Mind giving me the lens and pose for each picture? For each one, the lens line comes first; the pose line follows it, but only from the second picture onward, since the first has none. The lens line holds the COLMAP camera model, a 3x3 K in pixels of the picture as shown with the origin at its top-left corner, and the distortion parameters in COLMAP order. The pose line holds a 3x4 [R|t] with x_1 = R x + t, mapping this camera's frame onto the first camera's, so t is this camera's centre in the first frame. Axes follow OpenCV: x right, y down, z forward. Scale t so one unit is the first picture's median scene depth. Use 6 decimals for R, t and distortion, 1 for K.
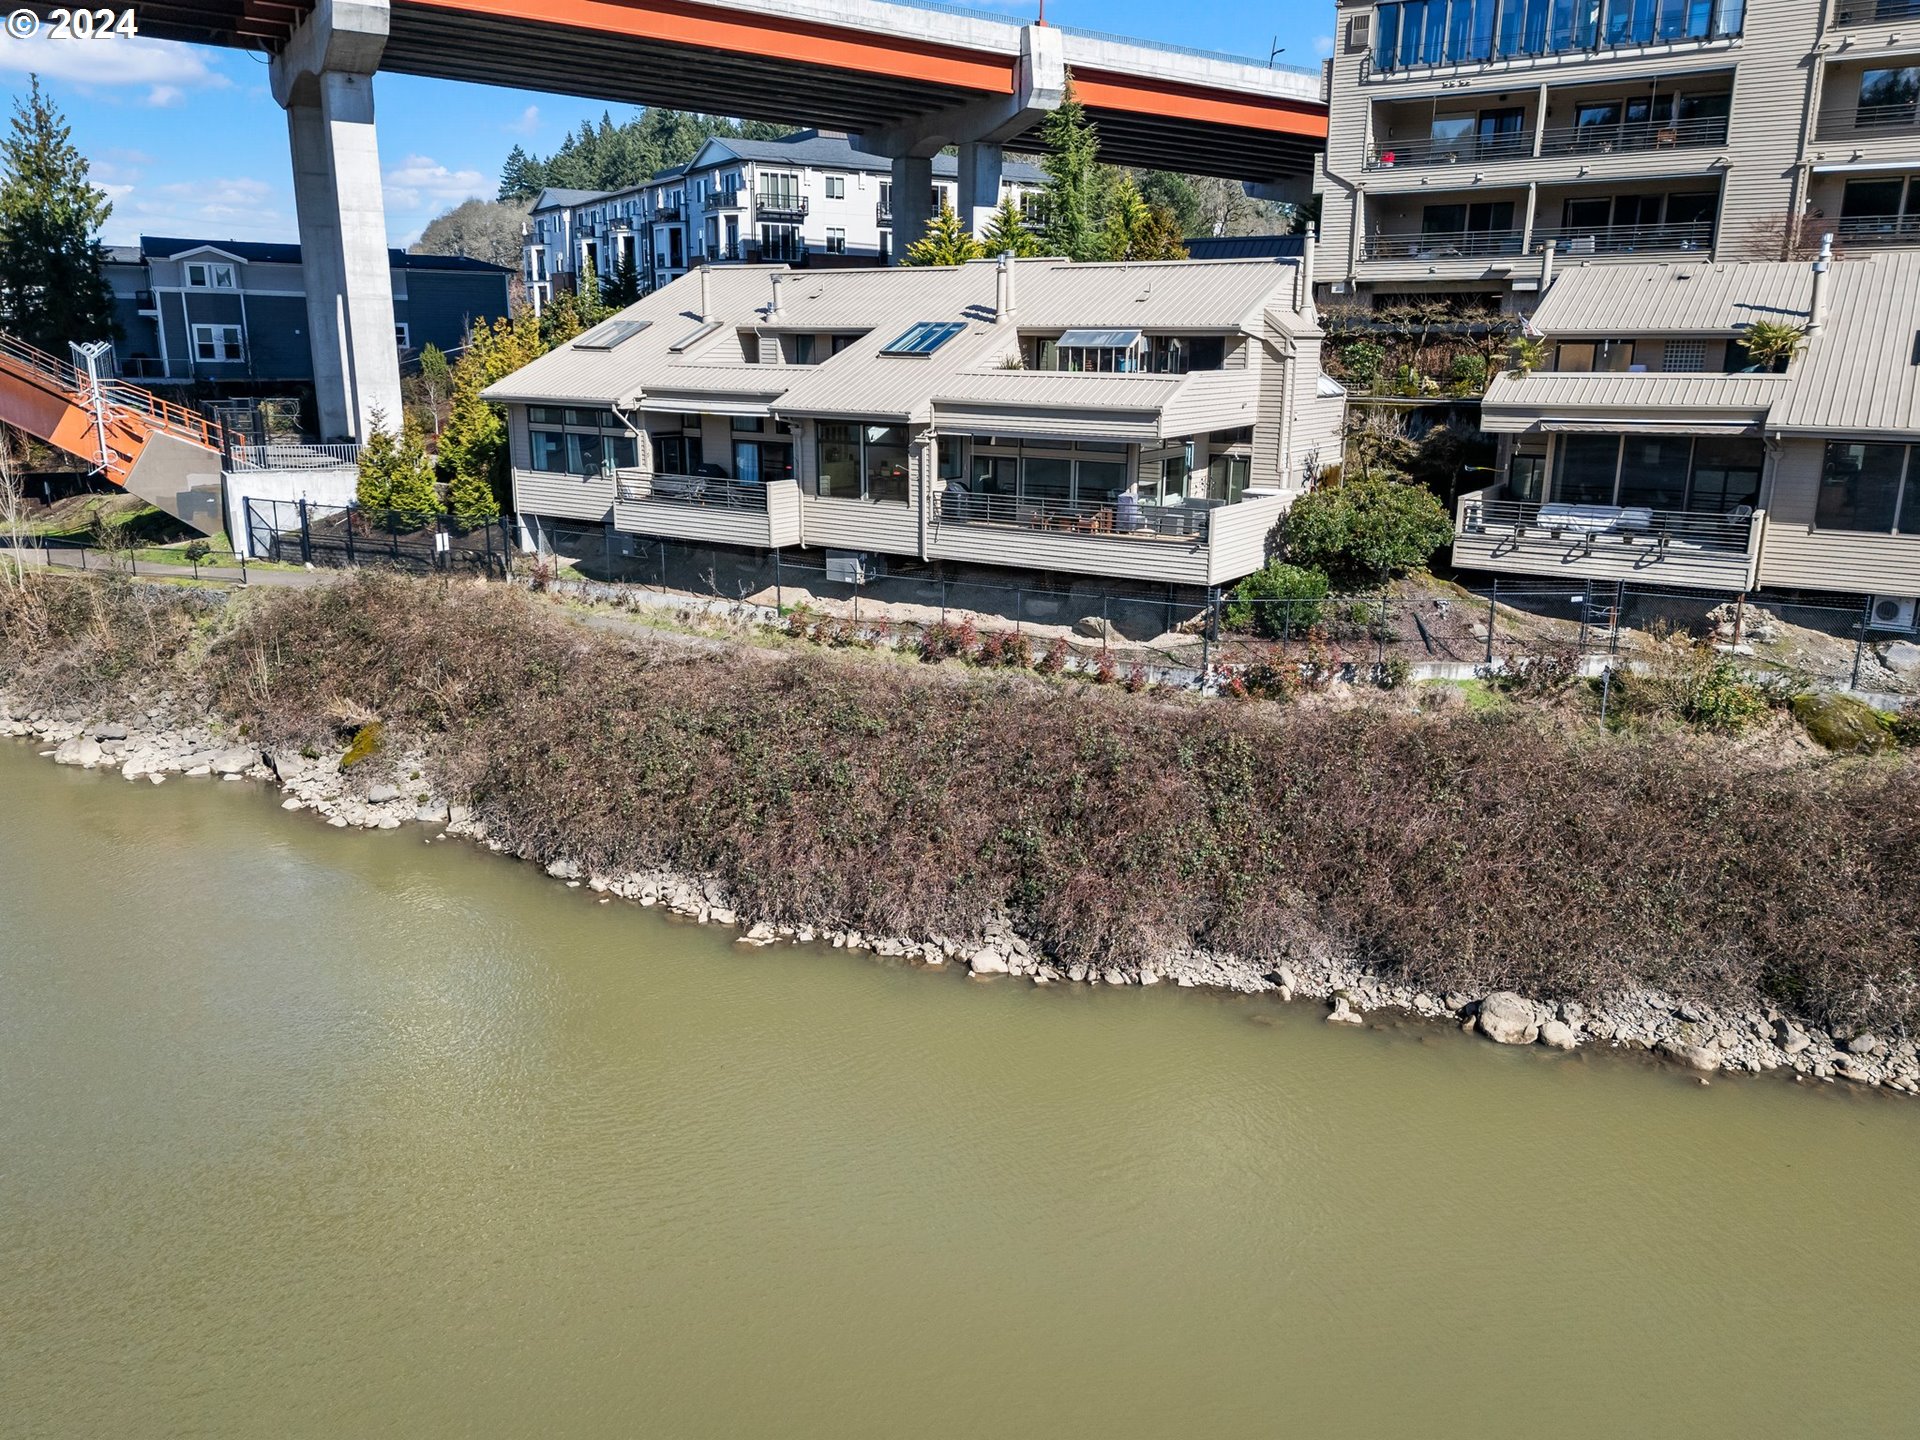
lens RADIAL K [[1426.9, 0, 960.0], [0, 1426.9, 720.0], [0, 0, 1]] dist [0.039812, -0.025221]
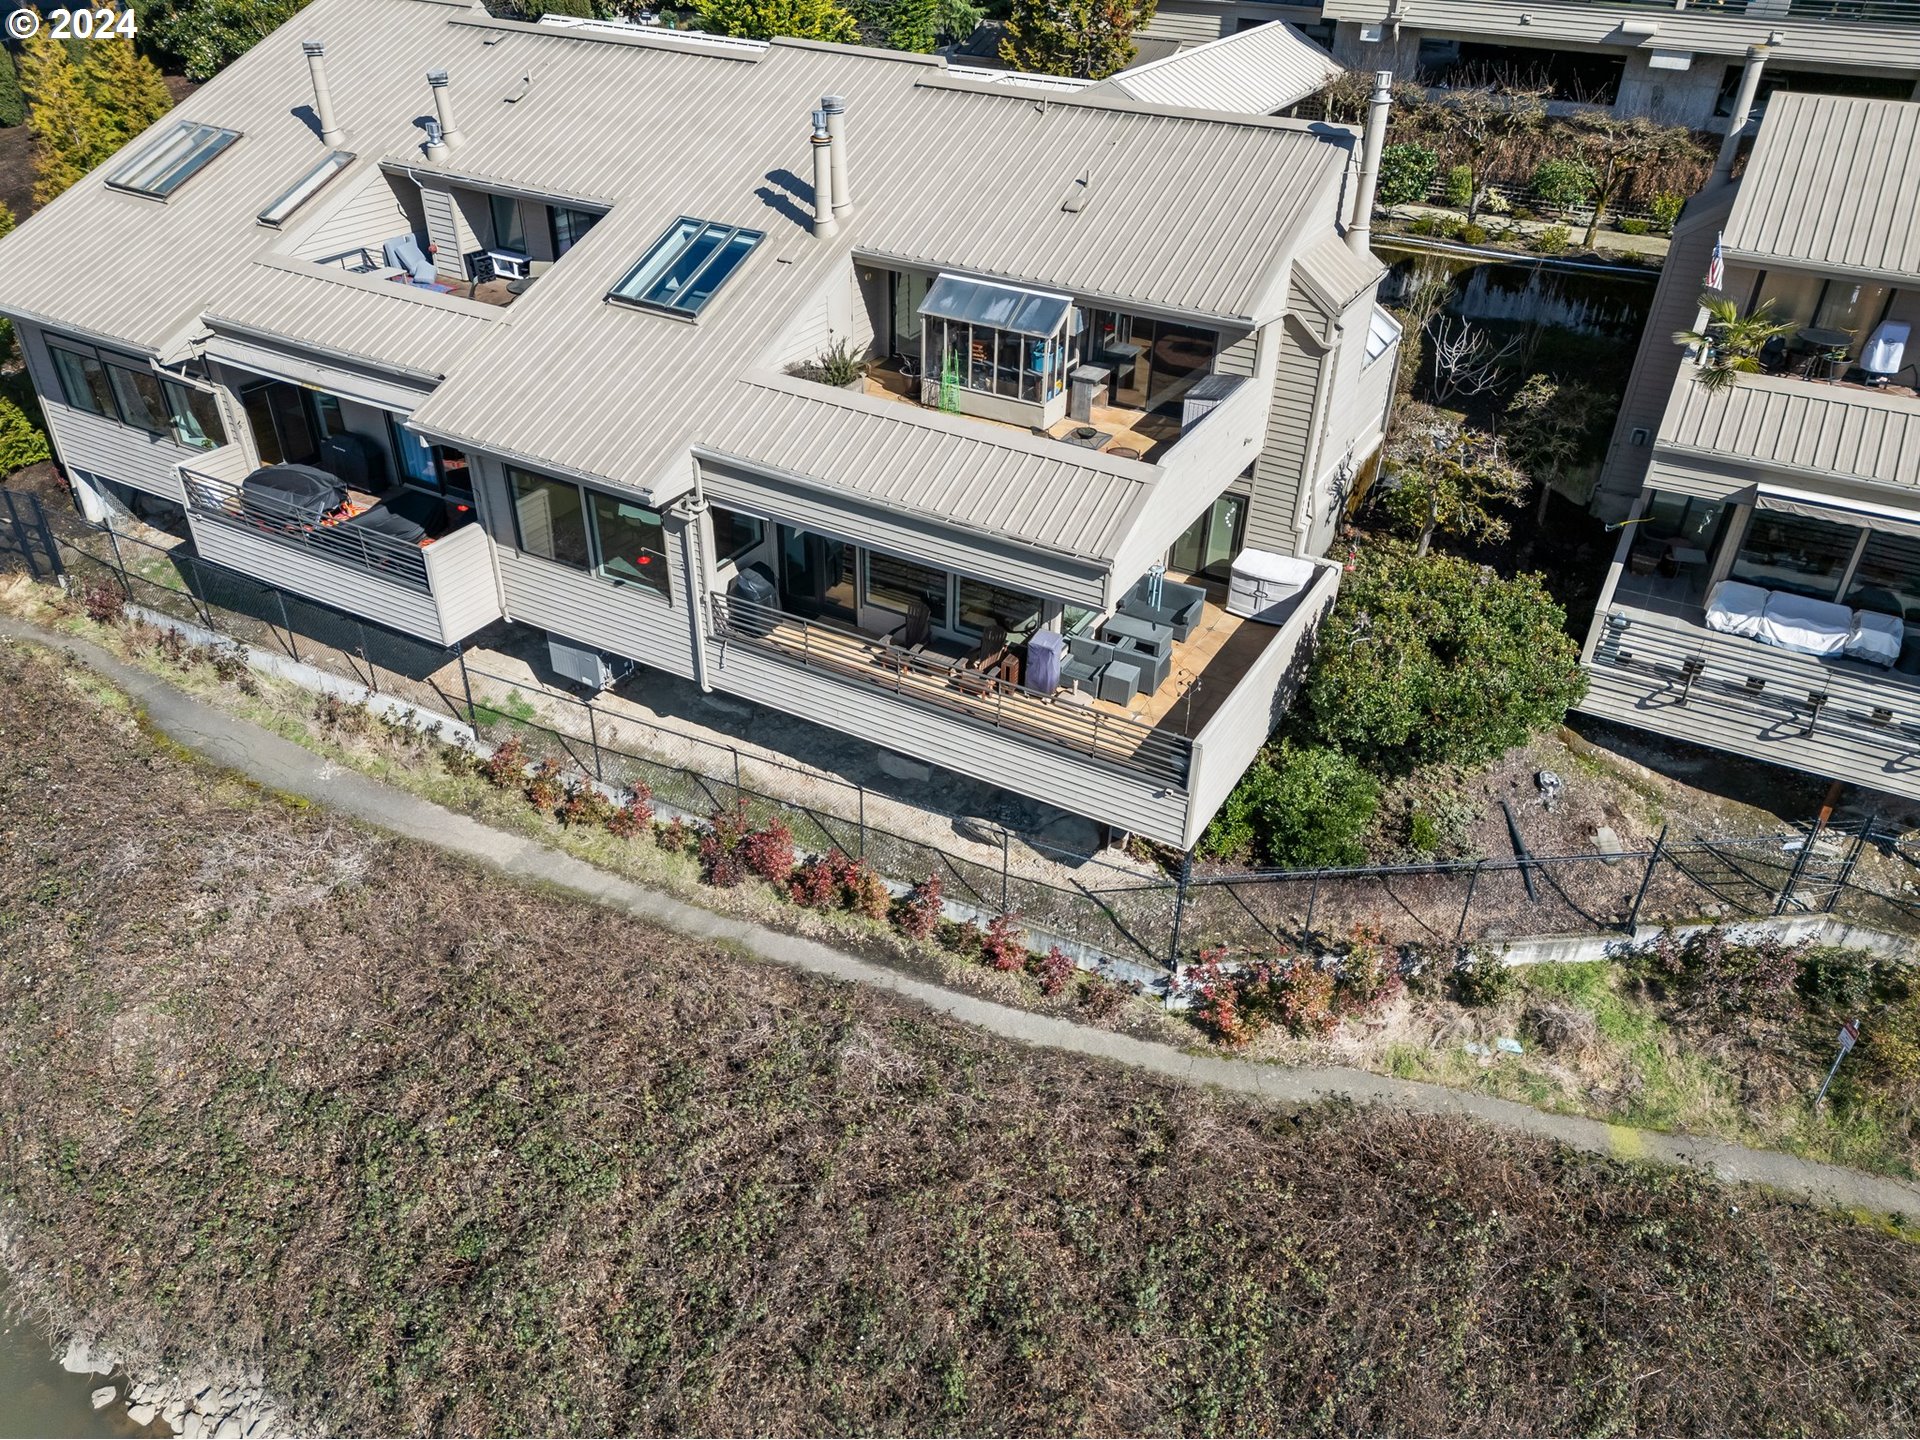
lens RADIAL K [[1426.9, 0, 960.0], [0, 1426.9, 720.0], [0, 0, 1]] dist [0.039812, -0.025221]
pose [[0.997327, -0.027205, 0.067810, 0.040600], [0.004497, 0.949191, 0.314669, -0.286804], [-0.072925, -0.313523, 0.946776, 0.419698]]
